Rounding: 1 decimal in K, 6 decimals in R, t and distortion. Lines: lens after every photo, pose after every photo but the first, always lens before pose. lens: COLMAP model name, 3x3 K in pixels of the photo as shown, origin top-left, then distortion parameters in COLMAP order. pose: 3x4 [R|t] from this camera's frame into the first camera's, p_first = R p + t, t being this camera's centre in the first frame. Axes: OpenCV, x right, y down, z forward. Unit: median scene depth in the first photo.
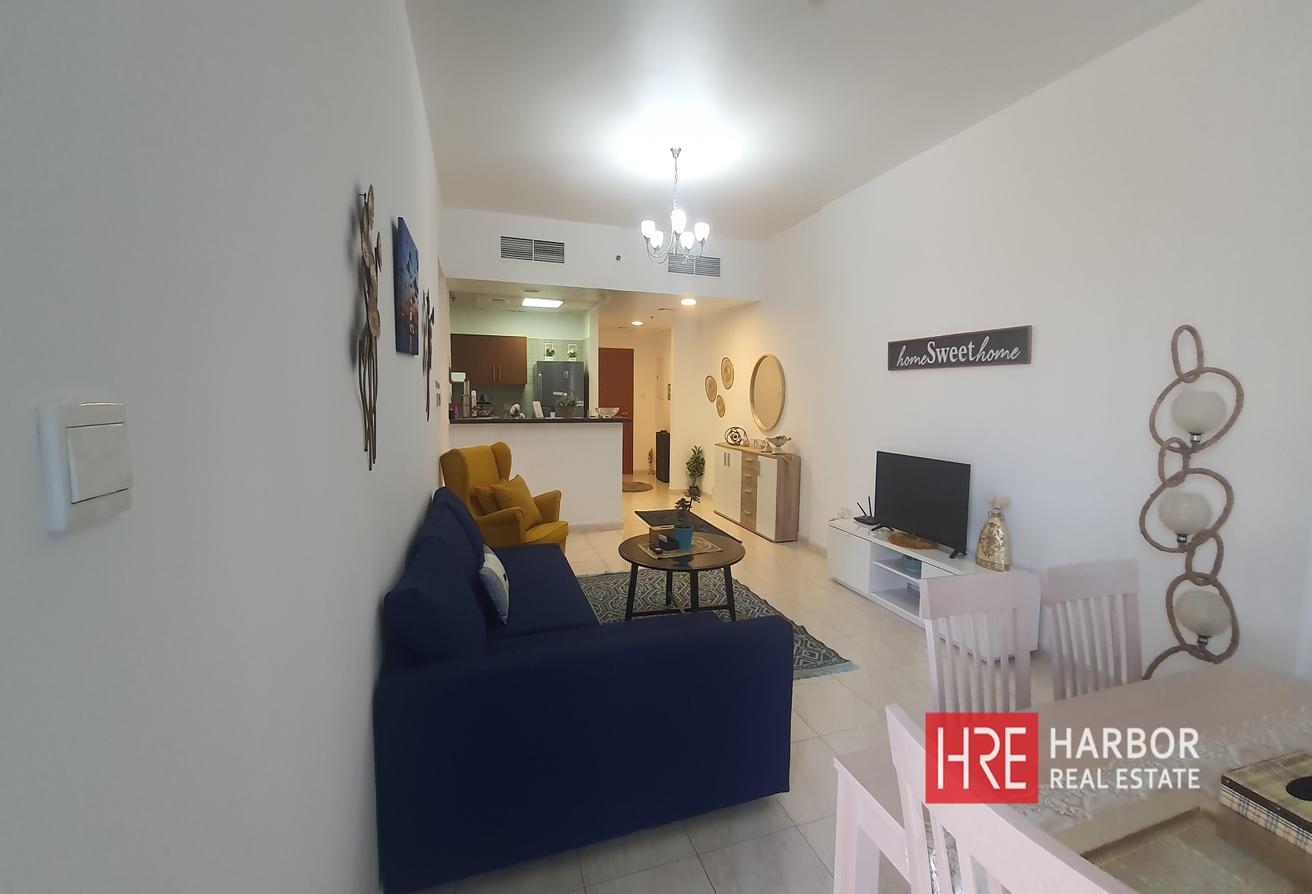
lens RADIAL K [[524.5, 0, 641.8], [0, 524.5, 434.3], [0, 0, 1]] dist [0.001531, 0.000456]
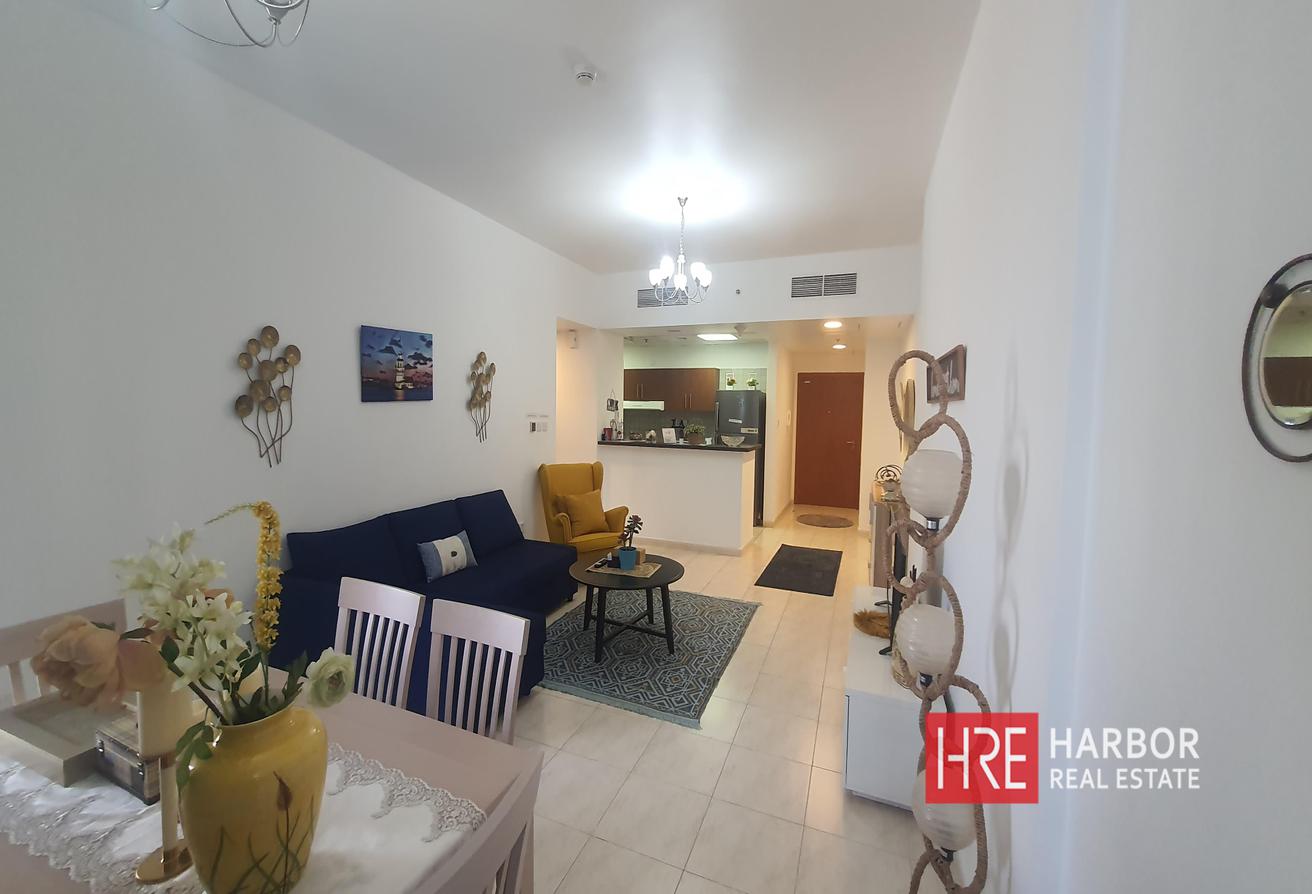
lens RADIAL K [[518.2, 0, 623.2], [0, 518.2, 446.7], [0, 0, 1]] dist [0.000811, 0.000098]
pose [[0.745974, 0.057558, -0.663483, 0.464083], [-0.065787, 0.997754, 0.012590, -0.031500], [0.662718, 0.034257, 0.748085, 0.101611]]
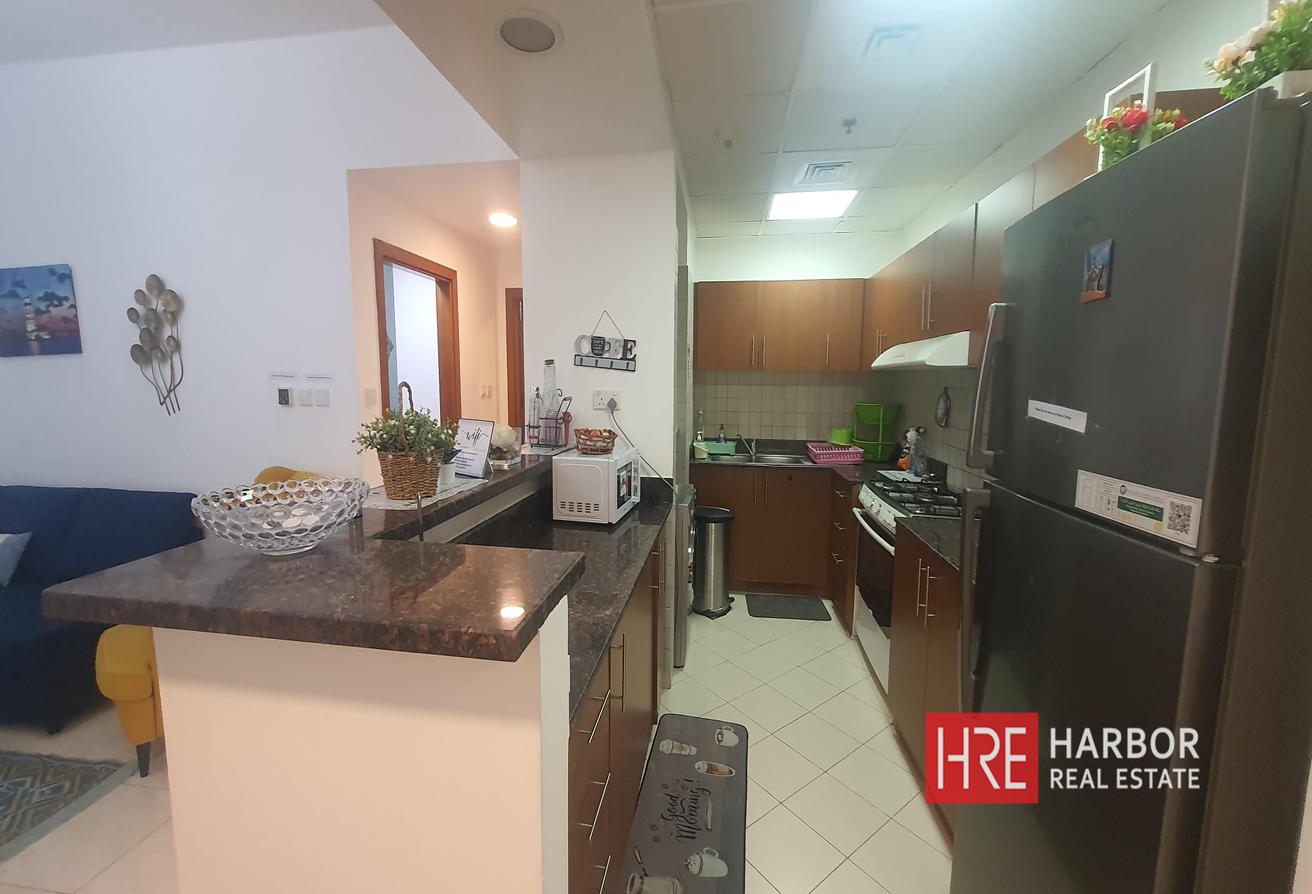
lens RADIAL K [[524.5, 0, 641.8], [0, 524.5, 434.3], [0, 0, 1]] dist [0.001531, 0.000456]
pose [[-0.444600, 0.092308, -0.890960, 0.030603], [-0.077673, 0.986956, 0.141014, -0.106997], [0.892355, 0.131898, -0.431631, 1.213878]]
